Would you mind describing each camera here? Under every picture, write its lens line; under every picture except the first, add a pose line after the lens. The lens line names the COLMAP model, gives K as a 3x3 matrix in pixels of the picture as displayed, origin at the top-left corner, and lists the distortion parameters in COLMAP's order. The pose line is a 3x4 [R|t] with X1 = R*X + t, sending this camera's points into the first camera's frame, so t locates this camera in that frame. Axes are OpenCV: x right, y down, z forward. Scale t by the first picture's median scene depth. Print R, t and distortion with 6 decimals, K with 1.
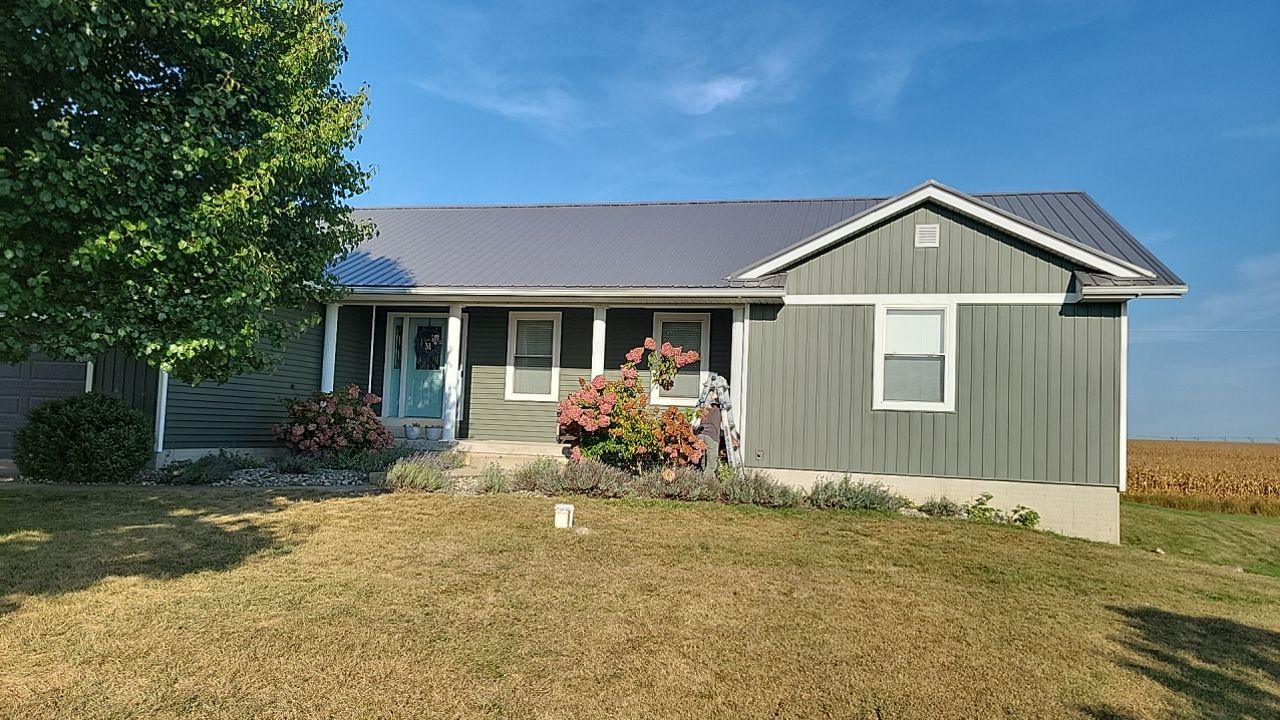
lens RADIAL K [[871.7, 0, 634.9], [0, 871.7, 368.0], [0, 0, 1]] dist [0.070645, -0.044300]
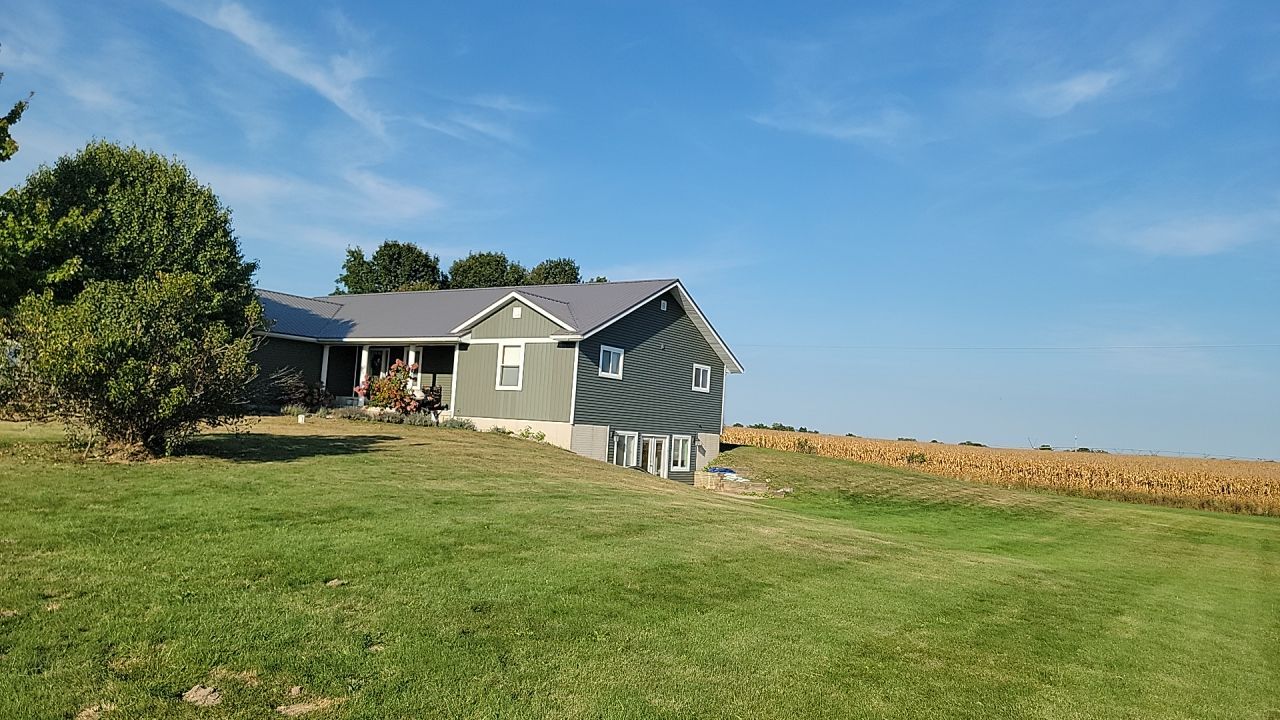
lens RADIAL K [[871.7, 0, 677.1], [0, 871.7, 331.3], [0, 0, 1]] dist [0.070645, -0.044300]
pose [[0.943579, -0.019925, -0.330548, 1.418538], [-0.001588, 0.997904, -0.064686, 0.040394], [0.331144, 0.061561, 0.941570, -0.947808]]
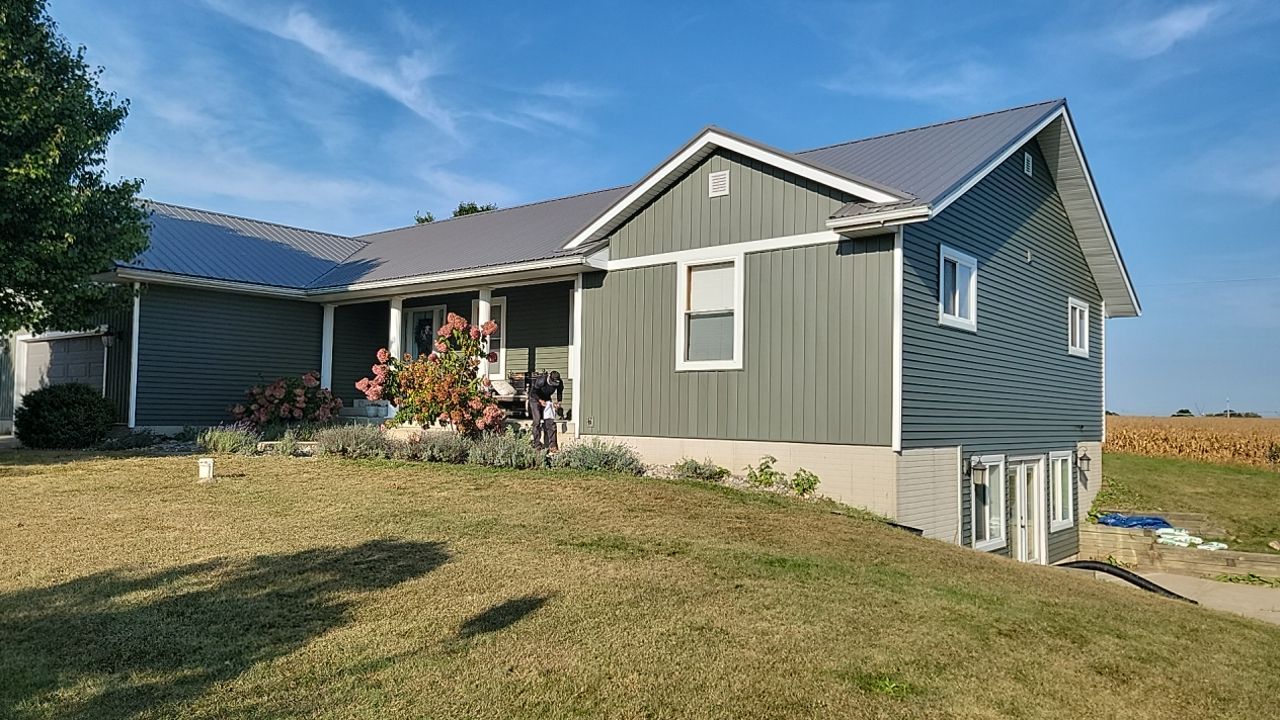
lens RADIAL K [[871.7, 0, 673.7], [0, 871.7, 368.3], [0, 0, 1]] dist [0.070645, -0.044300]
pose [[0.906864, -0.047300, -0.418760, 0.651024], [0.049348, 0.998764, -0.005947, 0.048340], [0.418524, -0.015272, 0.908077, 0.124390]]
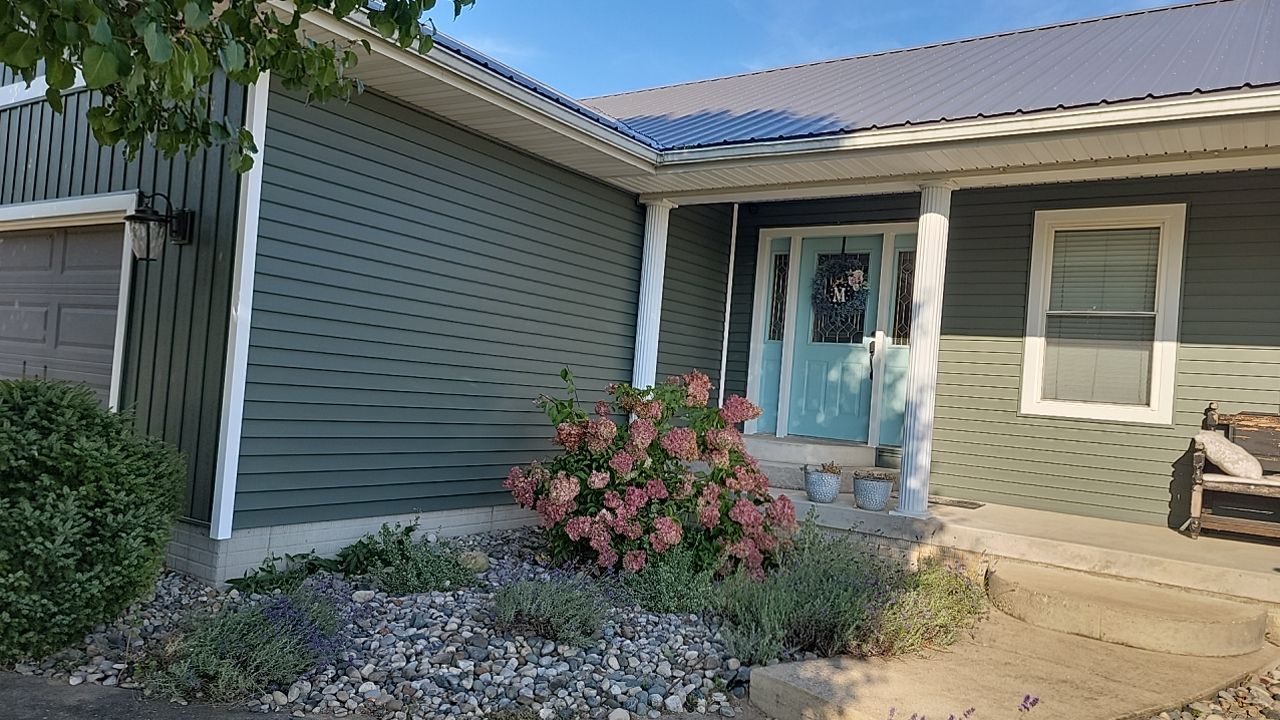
lens RADIAL K [[871.7, 0, 645.9], [0, 871.7, 363.4], [0, 0, 1]] dist [0.070645, -0.044300]
pose [[0.937750, 0.026310, -0.346313, -0.205034], [-0.019224, 0.999530, 0.023881, 0.004929], [0.346779, -0.015737, 0.937815, 0.616680]]
